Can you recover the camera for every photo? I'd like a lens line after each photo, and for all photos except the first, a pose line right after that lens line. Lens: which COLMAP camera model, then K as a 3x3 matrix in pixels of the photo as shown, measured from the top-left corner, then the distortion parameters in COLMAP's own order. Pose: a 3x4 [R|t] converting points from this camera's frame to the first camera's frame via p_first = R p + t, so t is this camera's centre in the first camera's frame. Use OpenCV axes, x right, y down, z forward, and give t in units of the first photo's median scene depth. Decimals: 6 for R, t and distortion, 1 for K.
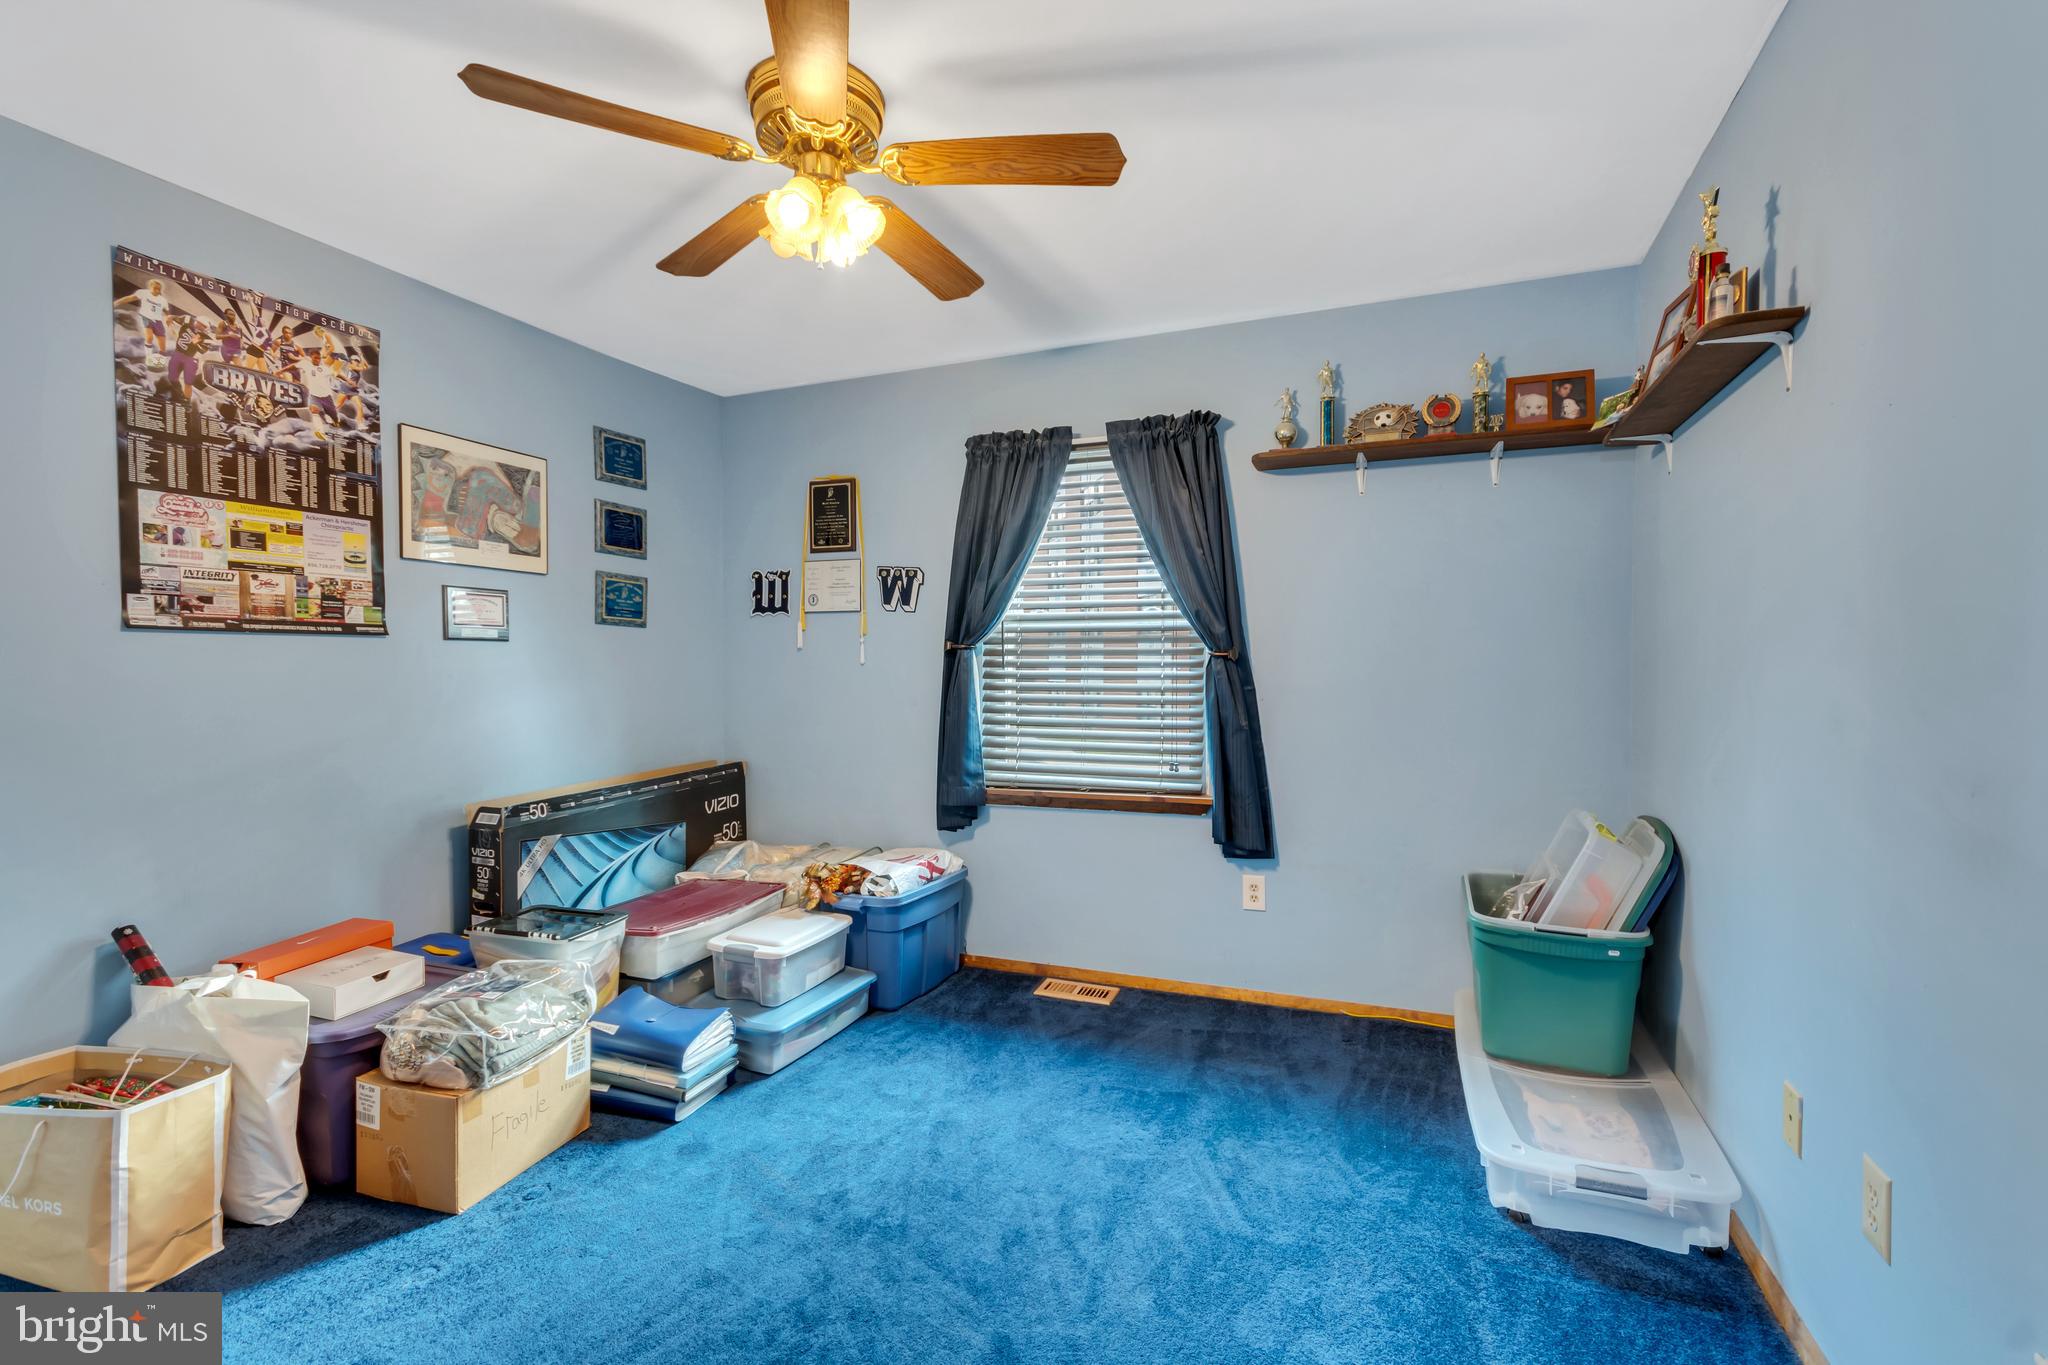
lens RADIAL K [[934.5, 0, 1030.7], [0, 934.5, 697.6], [0, 0, 1]] dist [0.007217, -0.000085]
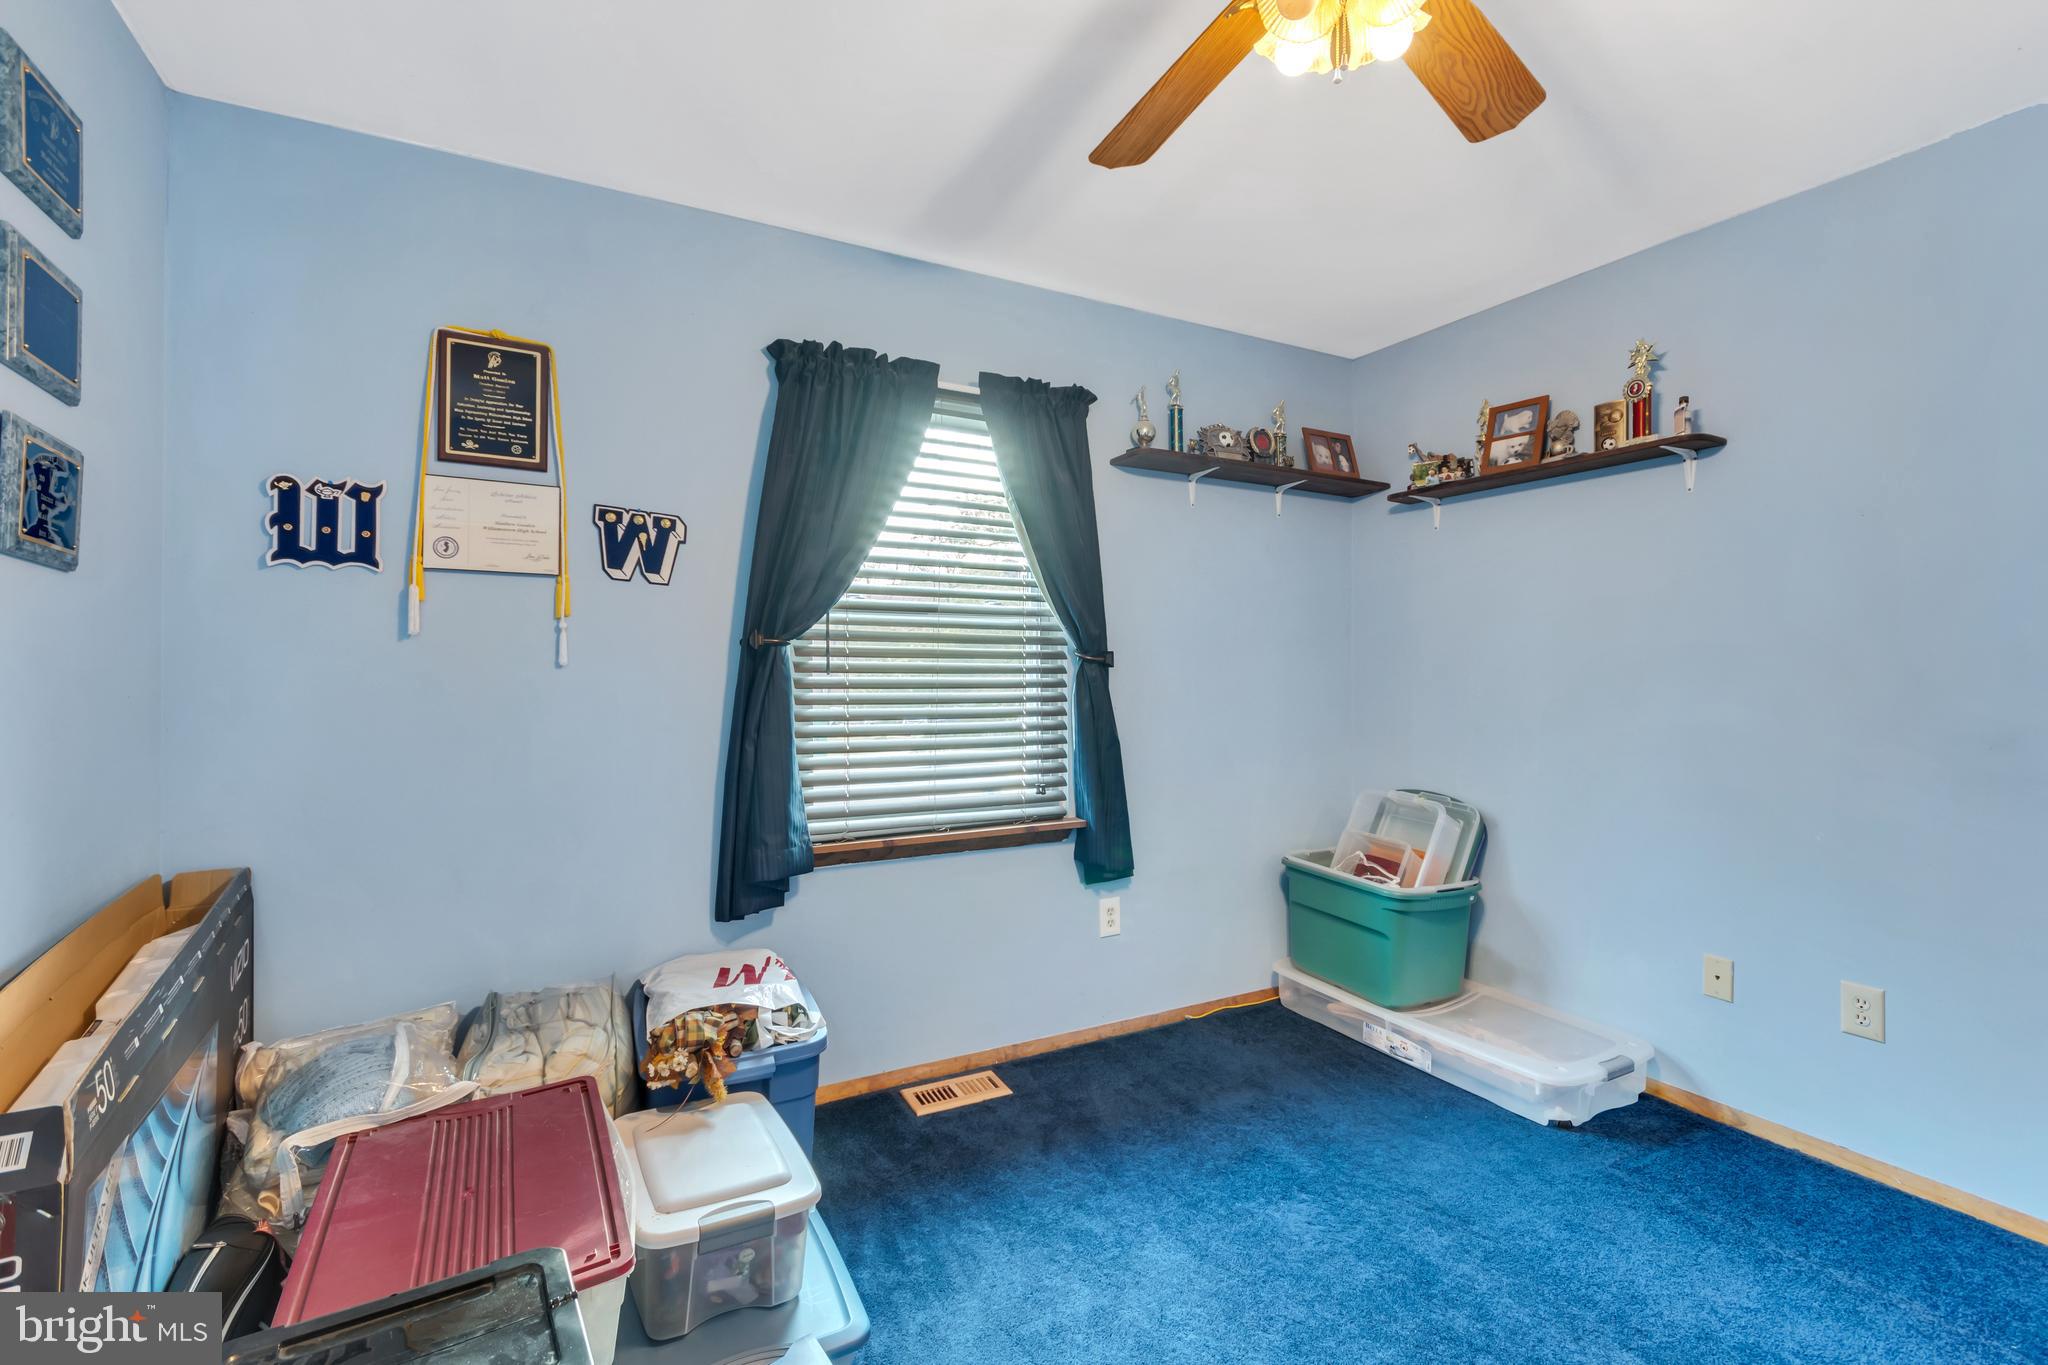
lens RADIAL K [[941.0, 0, 1024.0], [0, 941.0, 682.5], [0, 0, 1]] dist [0.010829, 0.000018]
pose [[0.621997, -0.003516, 0.783012, -1.280409], [0.022853, 0.999645, -0.013665, -0.030979], [-0.782686, 0.026393, 0.621857, 1.125422]]
